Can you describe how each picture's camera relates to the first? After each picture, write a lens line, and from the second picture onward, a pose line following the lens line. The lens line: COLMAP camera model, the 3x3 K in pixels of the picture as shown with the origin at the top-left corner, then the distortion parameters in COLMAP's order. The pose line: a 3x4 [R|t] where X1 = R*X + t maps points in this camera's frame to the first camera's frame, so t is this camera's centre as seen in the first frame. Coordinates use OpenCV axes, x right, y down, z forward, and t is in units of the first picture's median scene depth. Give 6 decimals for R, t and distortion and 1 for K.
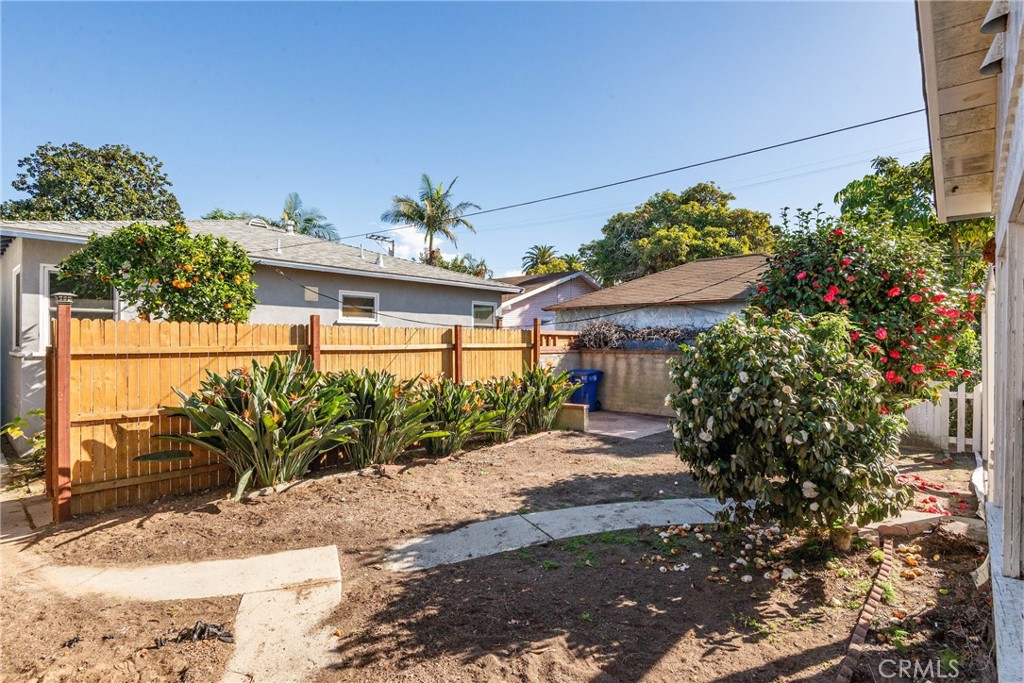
lens RADIAL K [[517.8, 0, 514.2], [0, 517.8, 337.1], [0, 0, 1]] dist [0.026419, -0.027780]
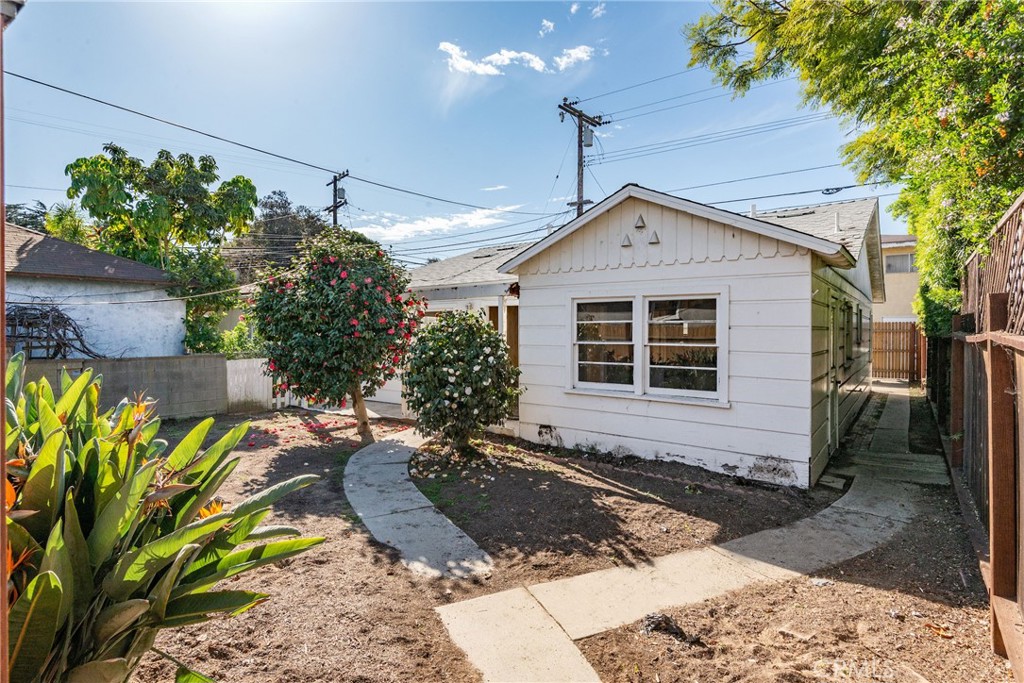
lens RADIAL K [[517.8, 0, 514.2], [0, 517.8, 337.1], [0, 0, 1]] dist [0.026419, -0.027780]
pose [[-0.090898, -0.021498, 0.995628, -1.010042], [-0.003909, 0.999767, 0.021230, 0.000765], [-0.995853, -0.001963, -0.090961, 0.895273]]
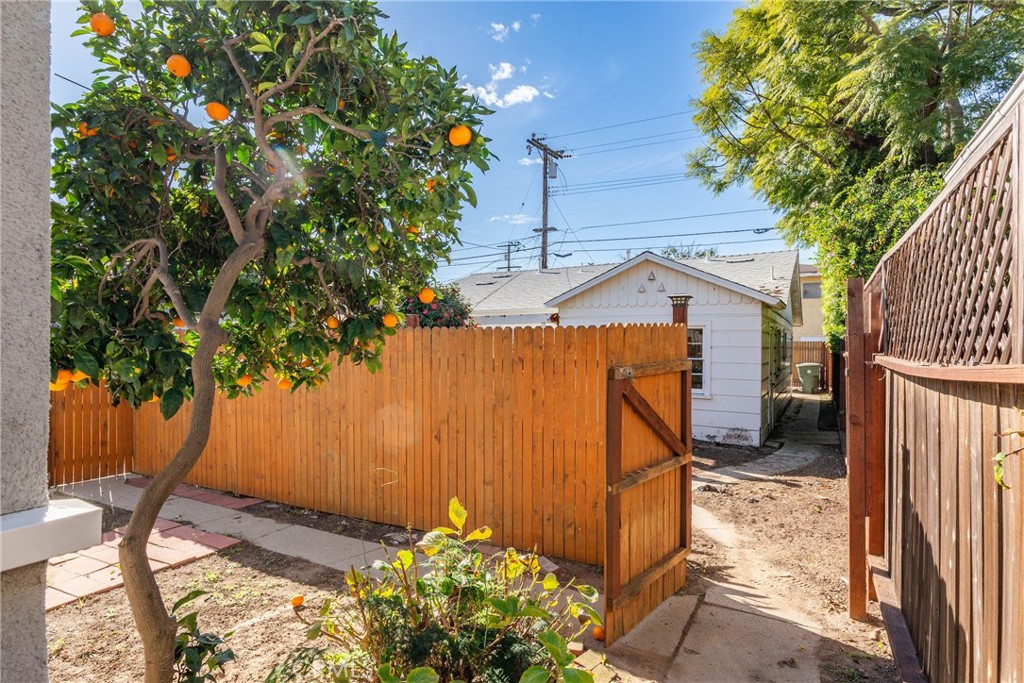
lens RADIAL K [[556.8, 0, 510.1], [0, 556.8, 356.7], [0, 0, 1]] dist [0.022136, -0.000830]
pose [[-0.228232, -0.028490, 0.973190, -1.710131], [-0.009080, 0.999591, 0.027133, -0.013908], [-0.973564, -0.002644, -0.228397, 1.505761]]
